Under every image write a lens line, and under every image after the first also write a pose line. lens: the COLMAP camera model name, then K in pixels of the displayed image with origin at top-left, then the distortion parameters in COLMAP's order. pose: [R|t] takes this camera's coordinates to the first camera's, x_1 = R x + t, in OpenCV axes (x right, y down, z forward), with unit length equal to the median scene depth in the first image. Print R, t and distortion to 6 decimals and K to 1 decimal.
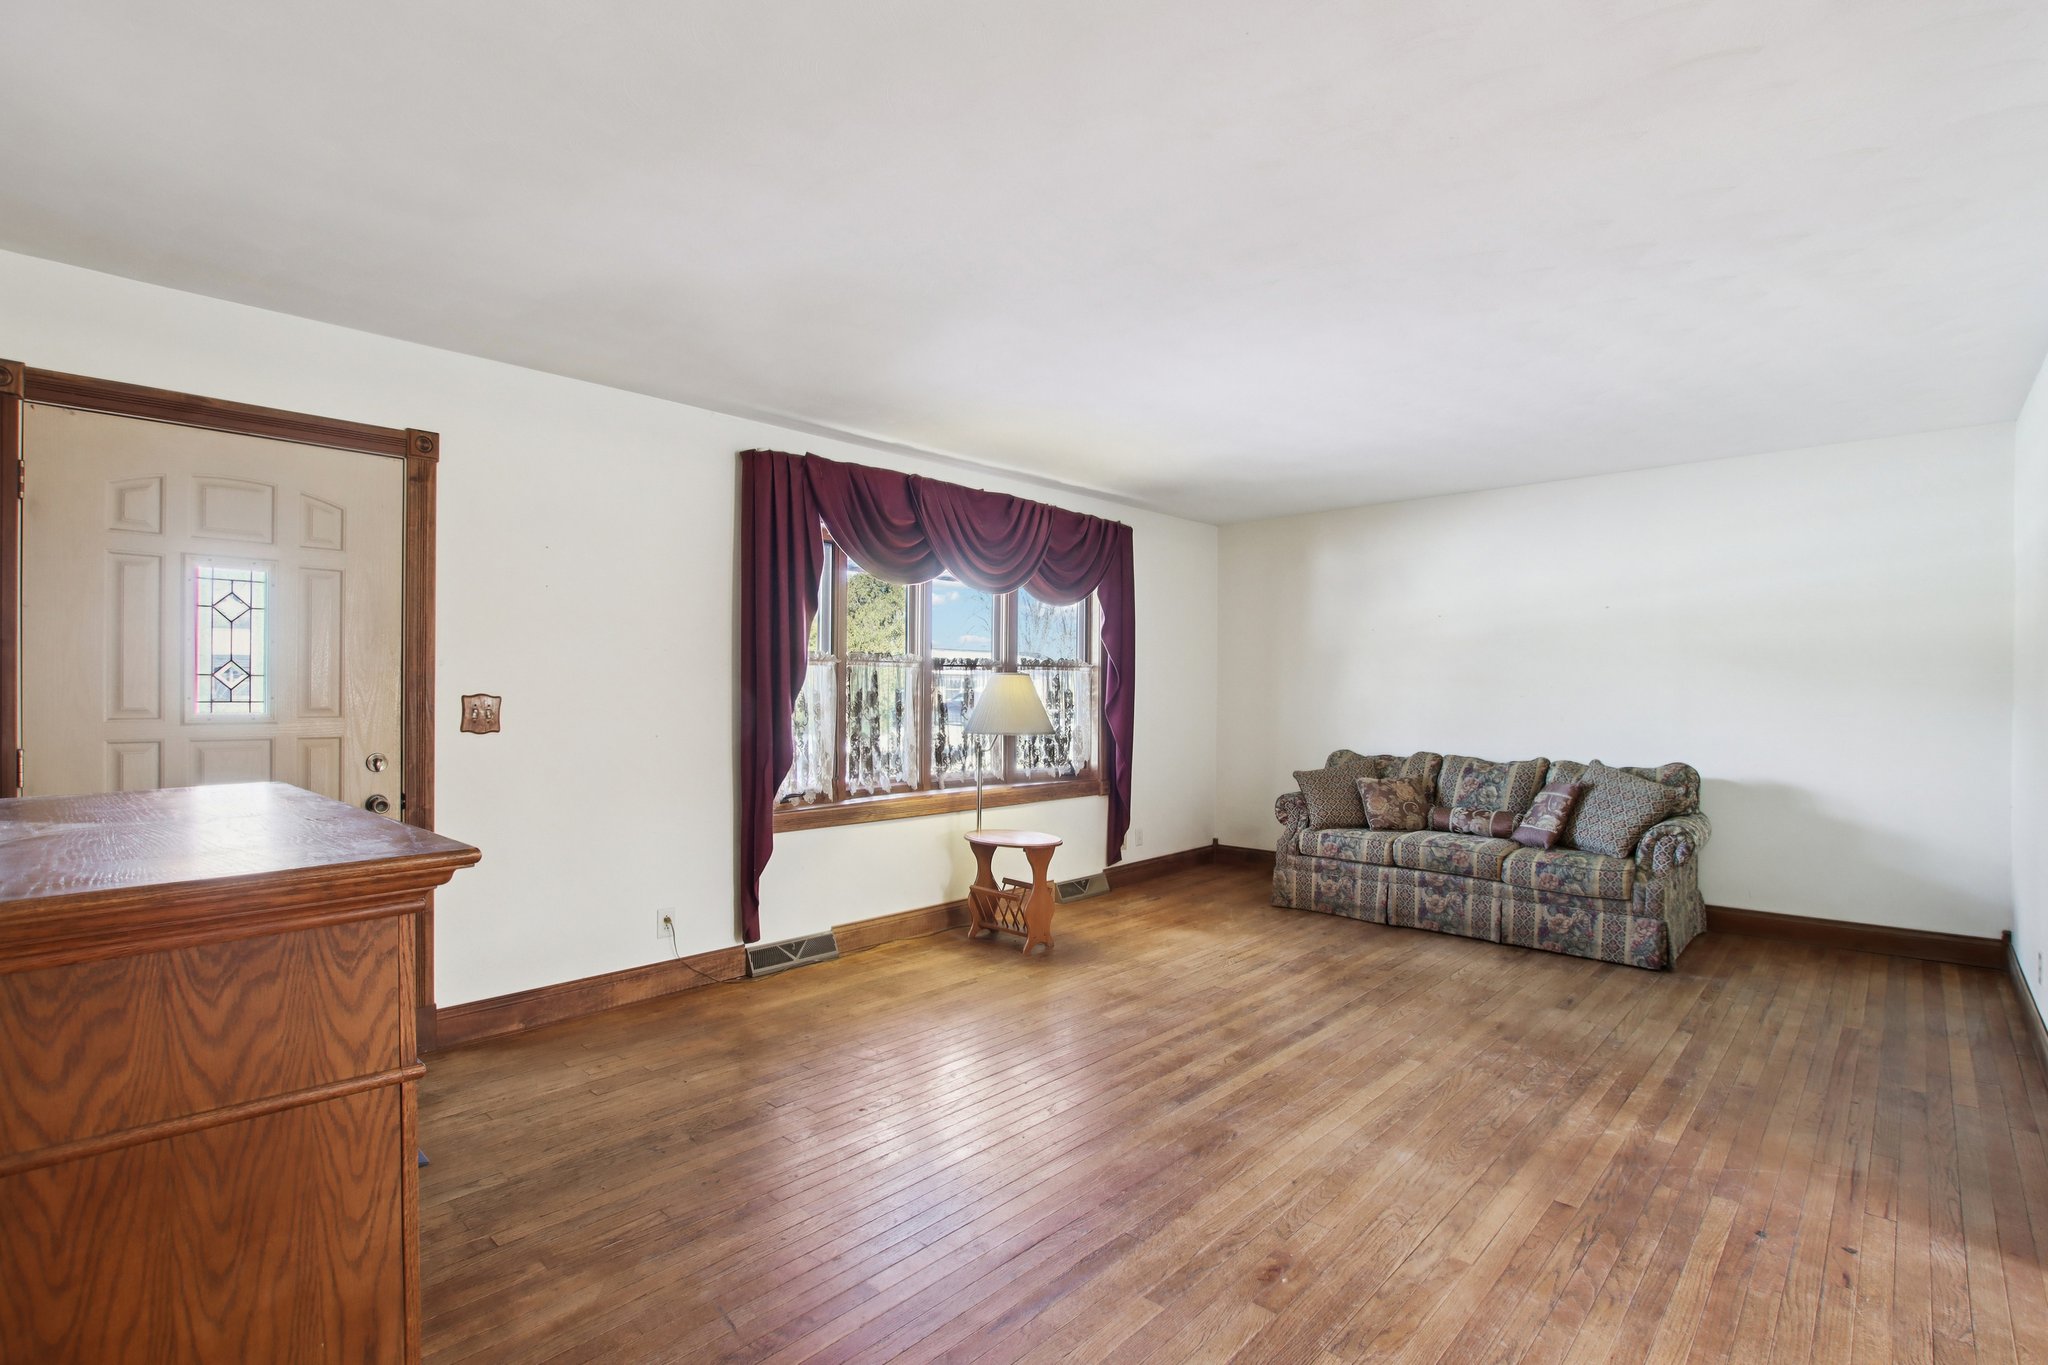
lens RADIAL K [[973.1, 0, 1017.2], [0, 973.1, 694.5], [0, 0, 1]] dist [0.000208, -0.001813]
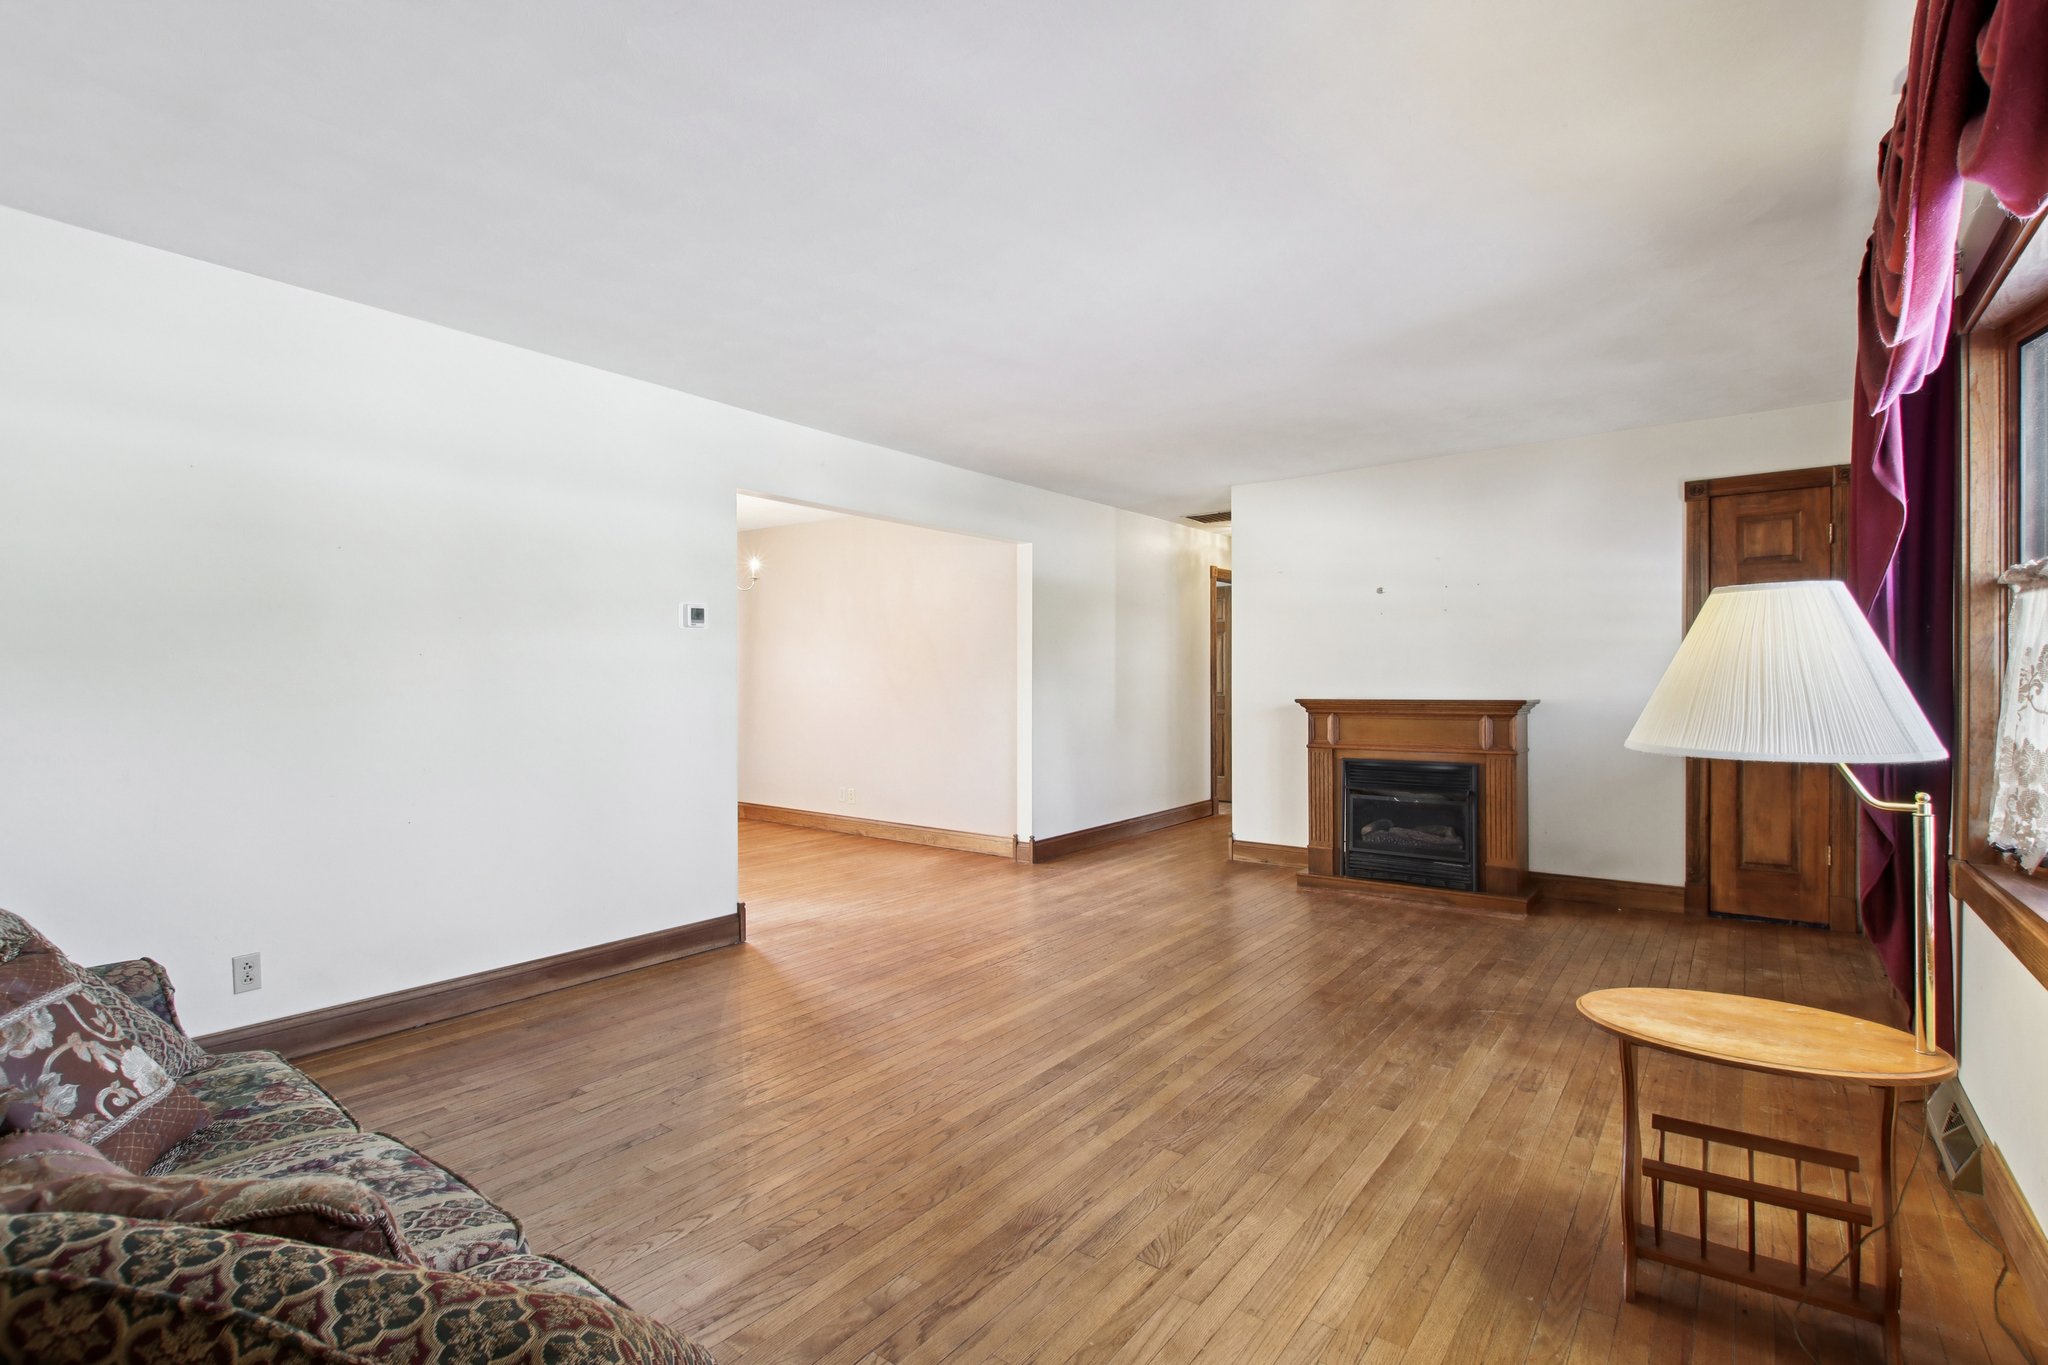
lens RADIAL K [[973.1, 0, 1022.9], [0, 973.1, 680.4], [0, 0, 1]] dist [0.000208, -0.001813]
pose [[-0.993456, 0.004776, -0.114114, 0.421694], [0.004361, 0.999983, 0.003892, 0.016587], [0.114131, 0.003369, -0.993460, 1.812698]]
